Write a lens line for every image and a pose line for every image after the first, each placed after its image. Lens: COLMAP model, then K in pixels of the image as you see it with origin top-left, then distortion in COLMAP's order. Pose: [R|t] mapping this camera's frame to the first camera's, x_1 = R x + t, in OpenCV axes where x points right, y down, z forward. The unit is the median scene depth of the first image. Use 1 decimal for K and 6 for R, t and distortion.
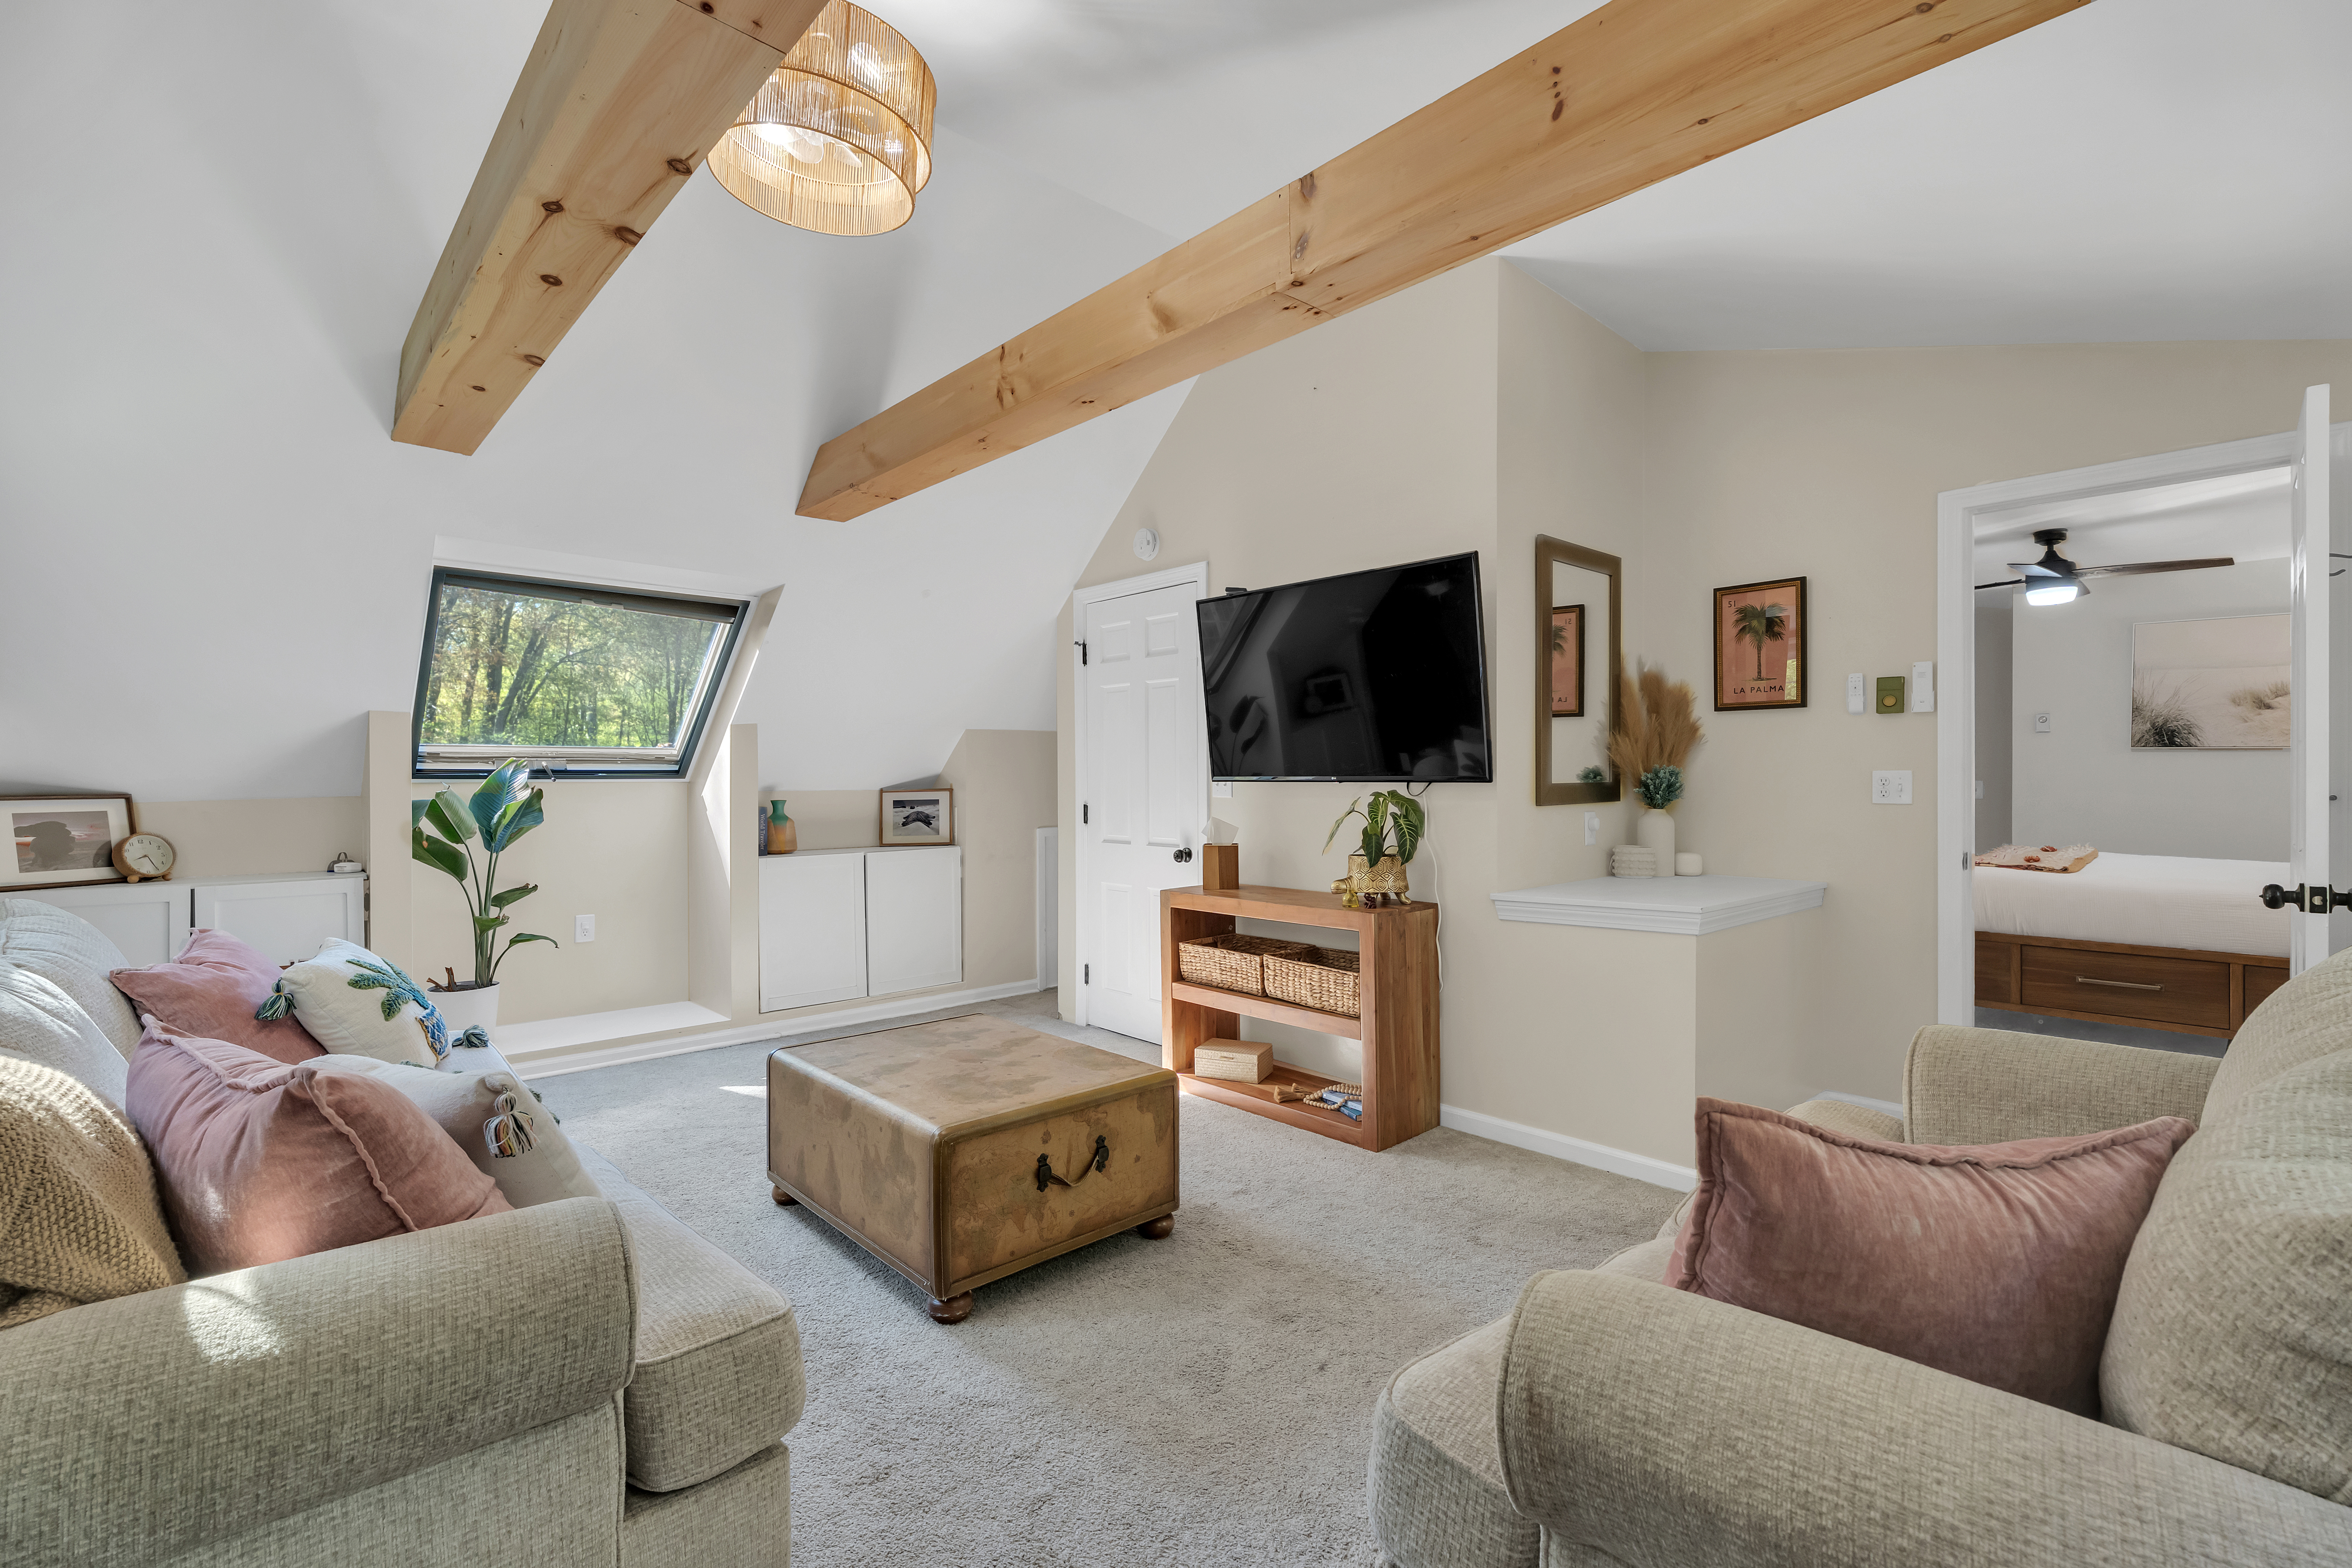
lens RADIAL K [[1051.6, 0, 1183.1], [0, 1051.6, 778.2], [0, 0, 1]] dist [0.000520, -0.000026]
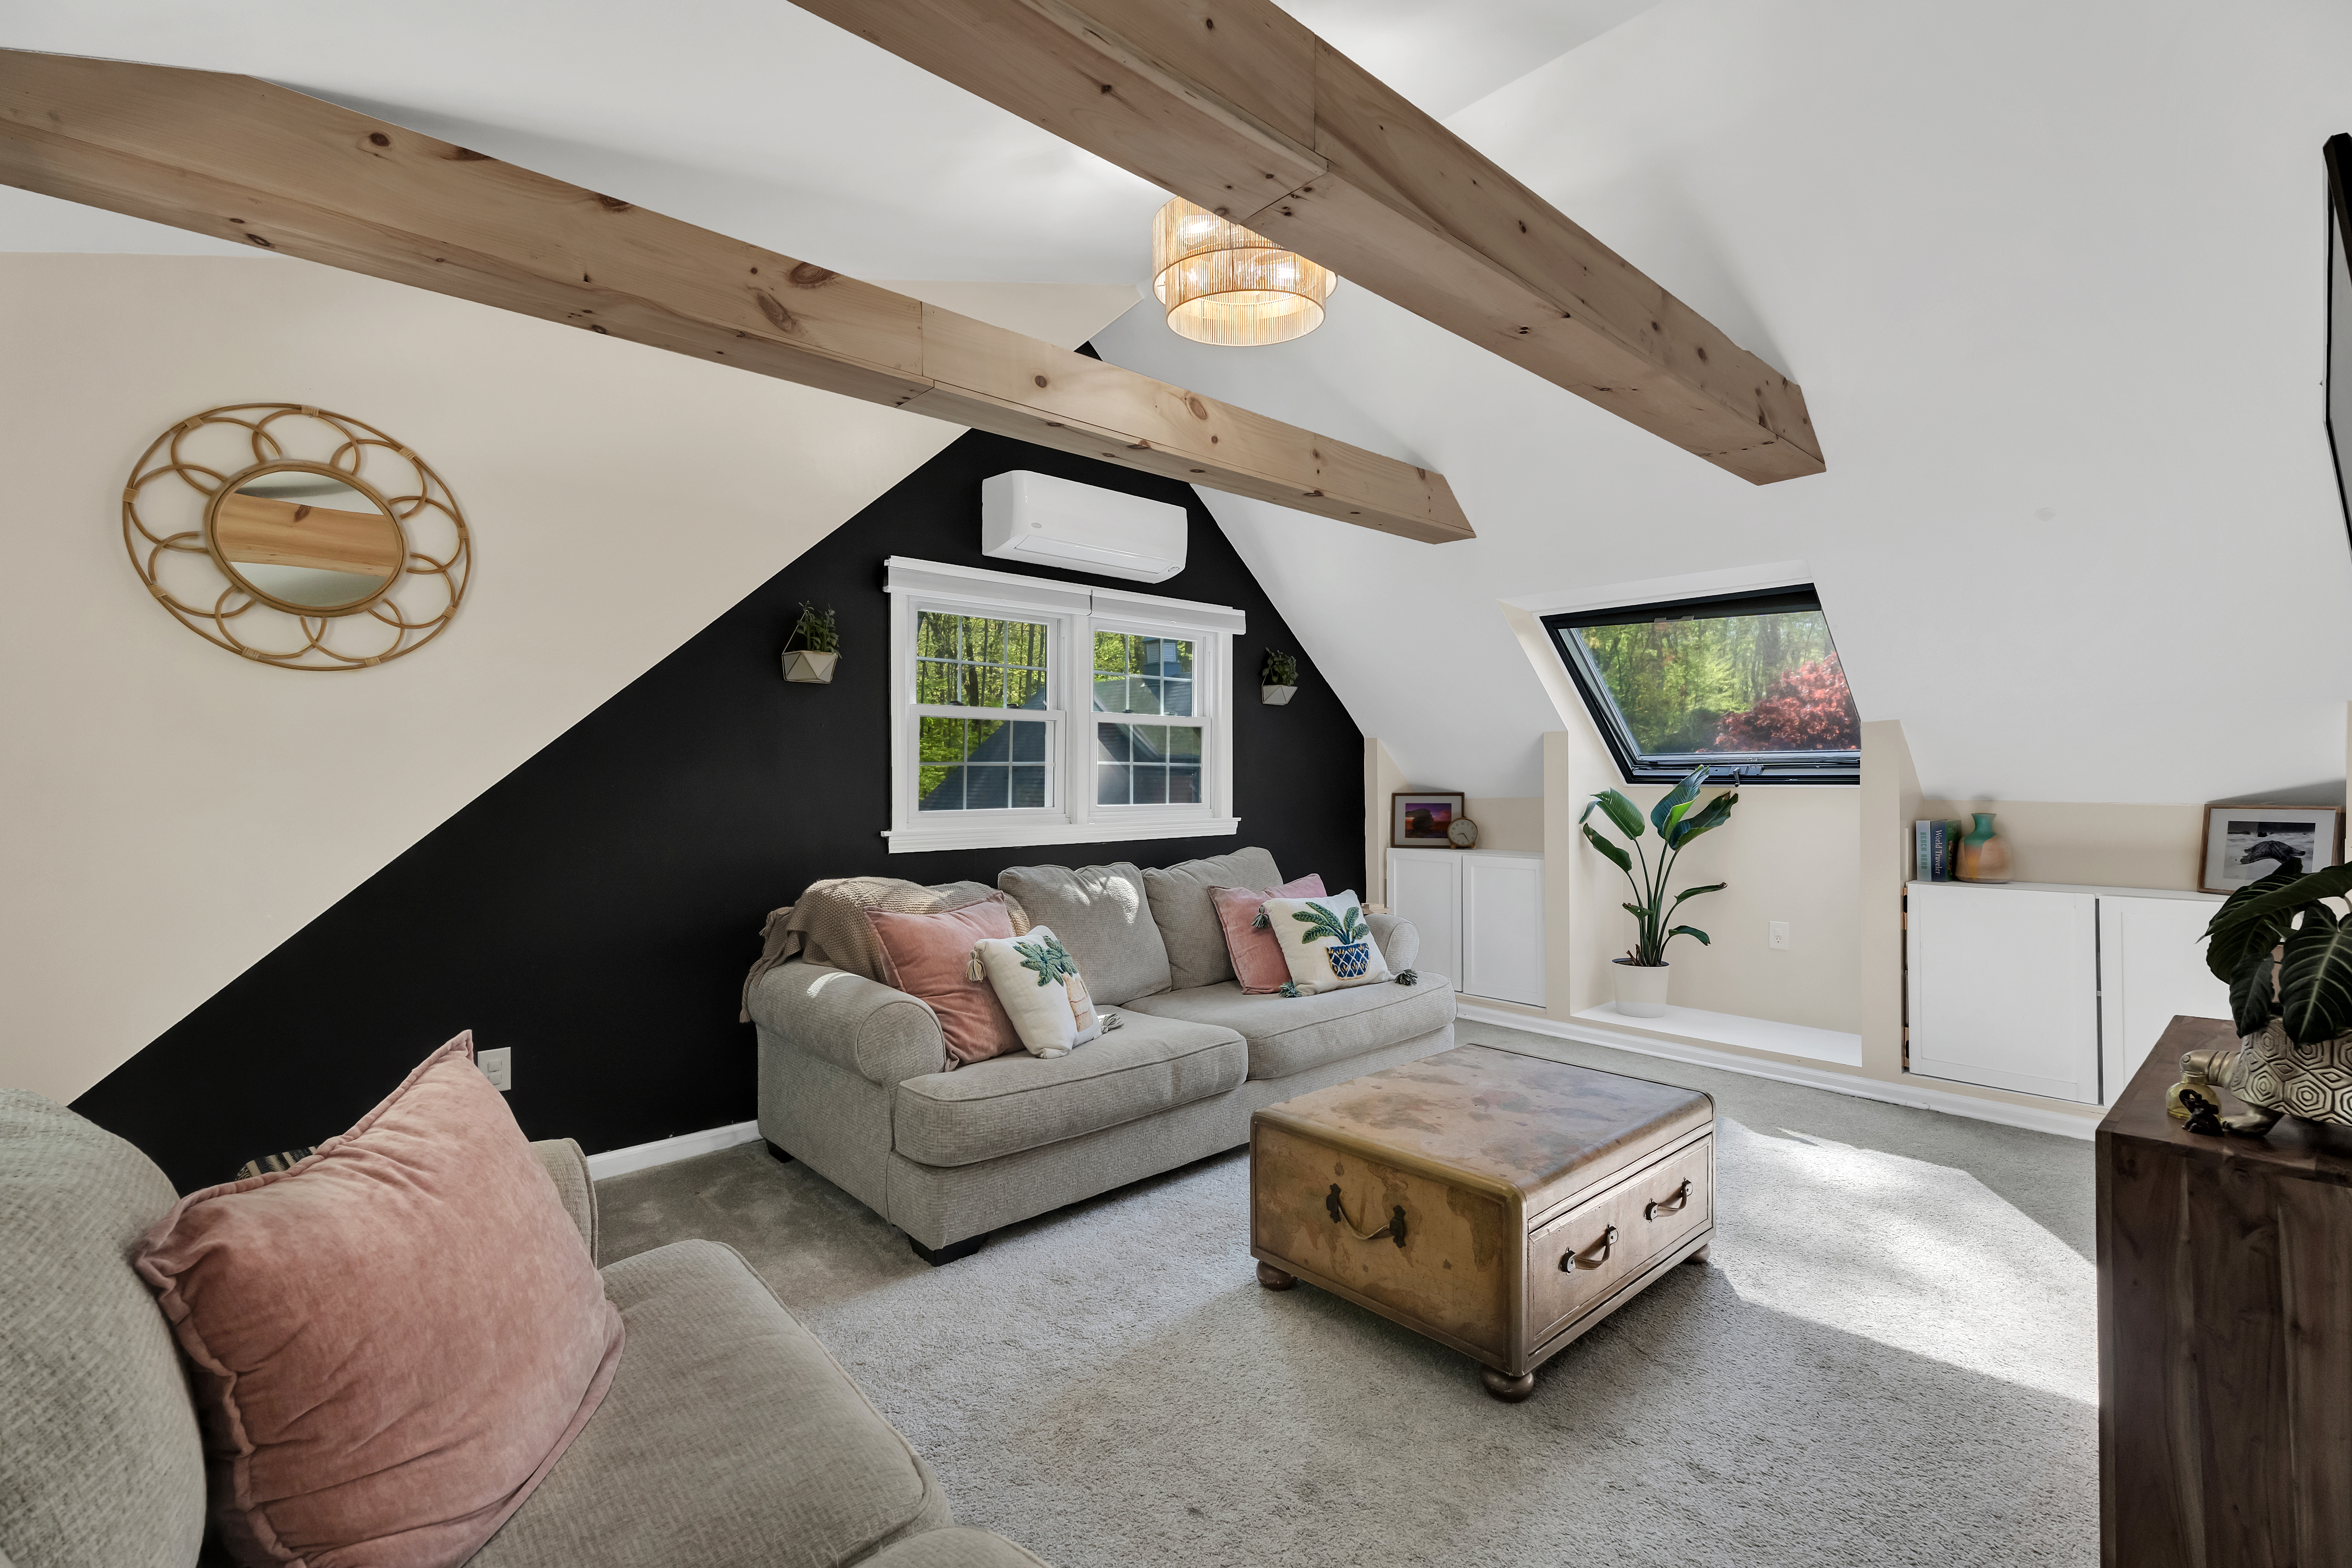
lens RADIAL K [[1051.6, 0, 1183.1], [0, 1051.6, 778.2], [0, 0, 1]] dist [0.000520, -0.000026]
pose [[-0.005032, 0.006077, -0.999969, 0.730721], [0.003169, 0.999977, 0.006061, -0.021946], [0.999982, -0.003138, -0.005052, 0.753024]]
